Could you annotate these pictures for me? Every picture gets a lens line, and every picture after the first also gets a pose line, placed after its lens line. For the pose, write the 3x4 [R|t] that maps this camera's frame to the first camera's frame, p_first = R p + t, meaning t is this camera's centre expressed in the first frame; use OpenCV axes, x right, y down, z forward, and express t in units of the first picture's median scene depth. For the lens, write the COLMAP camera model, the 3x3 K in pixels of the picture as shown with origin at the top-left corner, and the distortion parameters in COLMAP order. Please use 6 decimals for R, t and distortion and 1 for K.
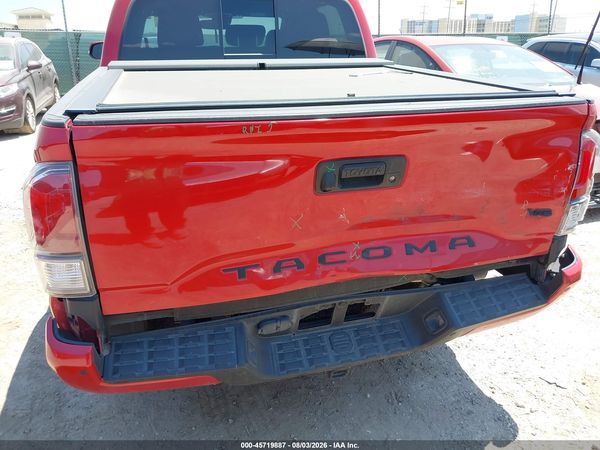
lens RADIAL K [[475.1, 0, 304.5], [0, 475.1, 225.7], [0, 0, 1]] dist [0.014801, -0.025839]
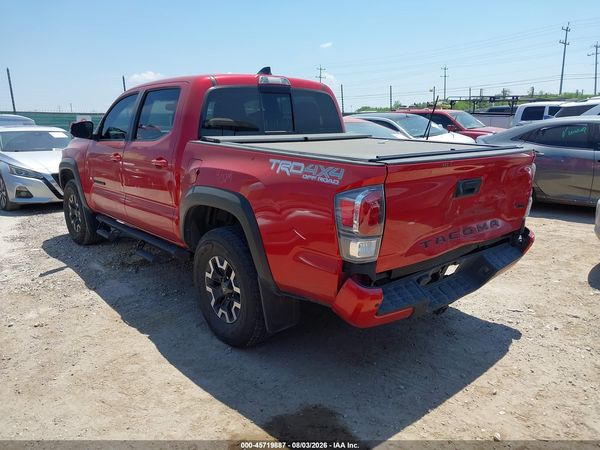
lens RADIAL K [[475.1, 0, 299.1], [0, 475.1, 226.2], [0, 0, 1]] dist [0.014801, -0.025839]
pose [[0.911076, -0.092462, 0.401735, -1.133723], [0.150305, 0.981944, -0.114870, 0.144366], [-0.383860, 0.165038, 0.908523, -0.423147]]
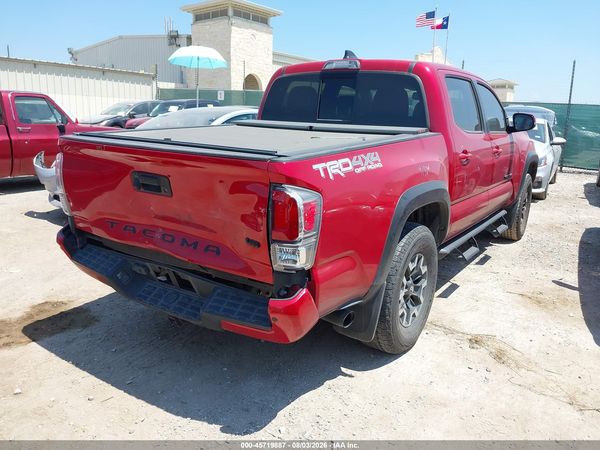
lens RADIAL K [[475.1, 0, 296.7], [0, 475.1, 227.3], [0, 0, 1]] dist [0.014801, -0.025839]
pose [[0.631481, 0.211942, -0.745864, 1.484440], [-0.303818, 0.952635, 0.013471, -0.119368], [0.713391, 0.218101, 0.665962, 0.230443]]
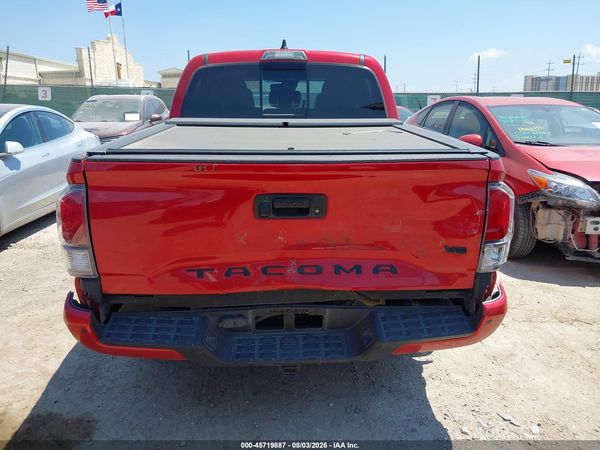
lens RADIAL K [[475.1, 0, 302.3], [0, 475.1, 227.5], [0, 0, 1]] dist [0.014801, -0.025839]
pose [[0.972726, 0.064654, -0.222763, 0.381131], [-0.087136, 0.991882, -0.092615, 0.059210], [0.214967, 0.109499, 0.970463, -0.230913]]
